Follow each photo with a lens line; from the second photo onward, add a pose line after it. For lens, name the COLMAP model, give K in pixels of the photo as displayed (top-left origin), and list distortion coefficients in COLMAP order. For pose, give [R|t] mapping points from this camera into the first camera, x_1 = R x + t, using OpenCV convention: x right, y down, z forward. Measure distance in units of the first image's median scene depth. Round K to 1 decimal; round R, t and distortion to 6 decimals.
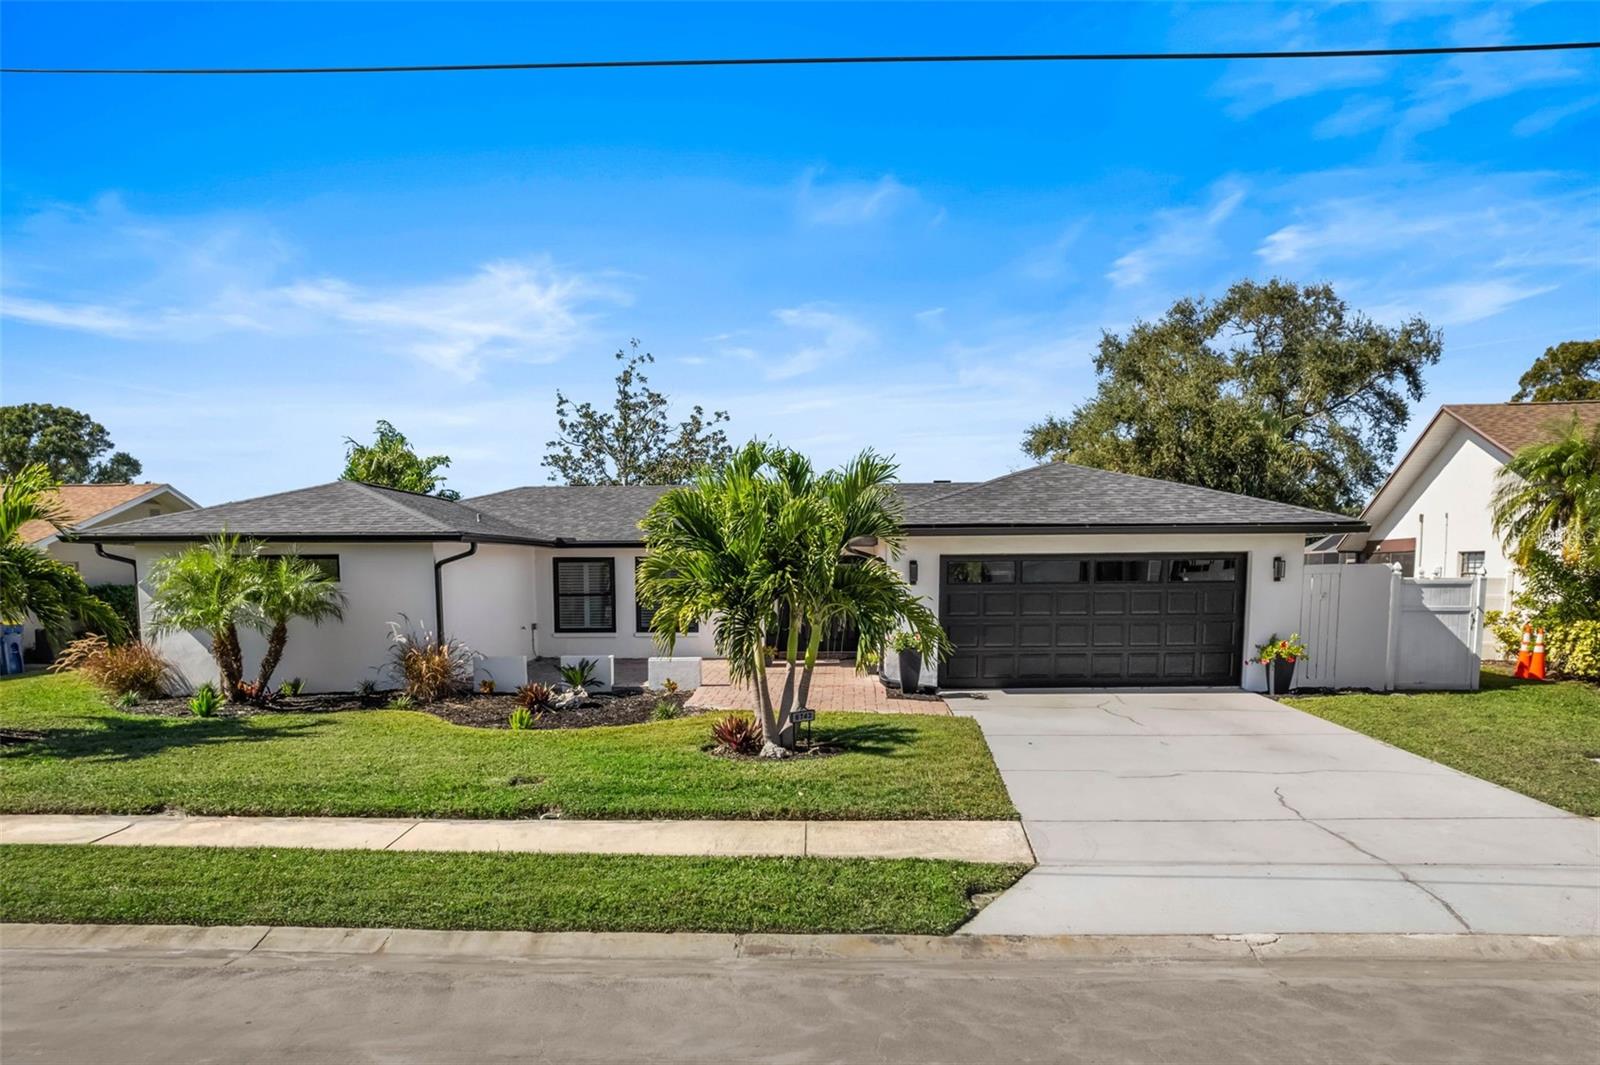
lens RADIAL K [[908.9, 0, 751.6], [0, 908.9, 674.4], [0, 0, 1]] dist [-0.032827, 0.015502]
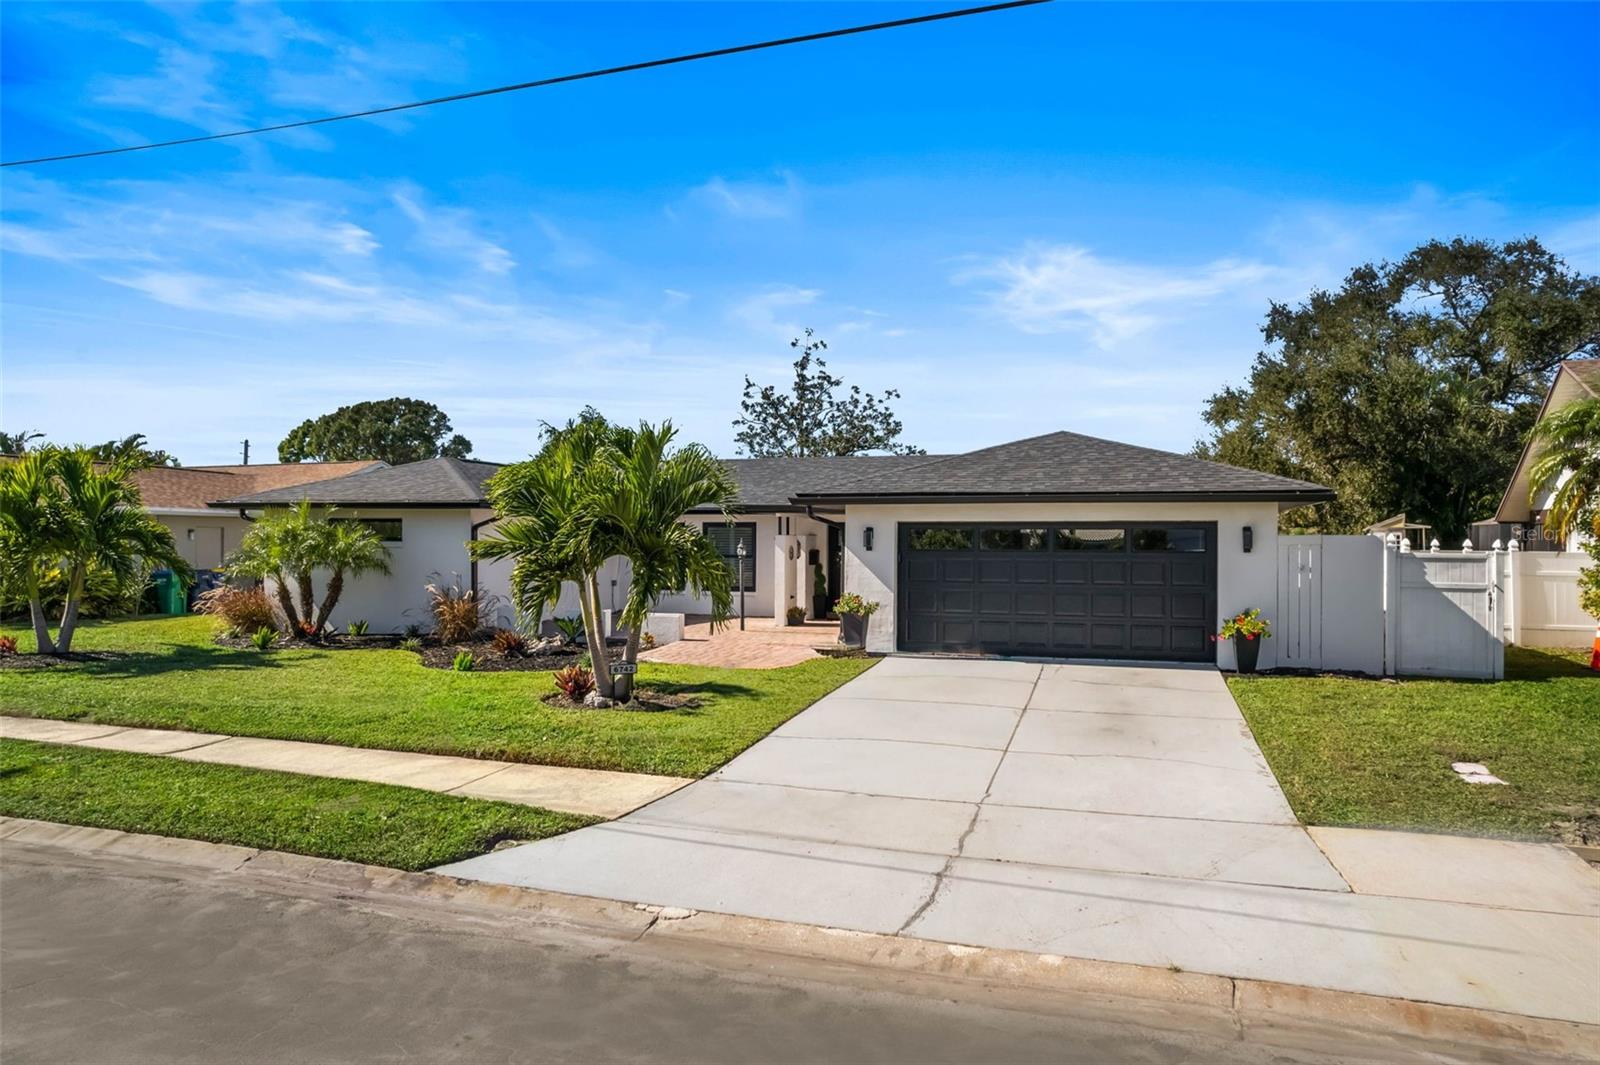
lens RADIAL K [[864.1, 0, 800.0], [0, 864.1, 532.5], [0, 0, 1]] dist [-0.057976, 0.044621]
pose [[0.972492, 0.010704, -0.232692, 0.113785], [-0.038516, 0.992582, -0.115312, -0.001244], [0.229731, 0.121103, 0.965690, 0.011590]]
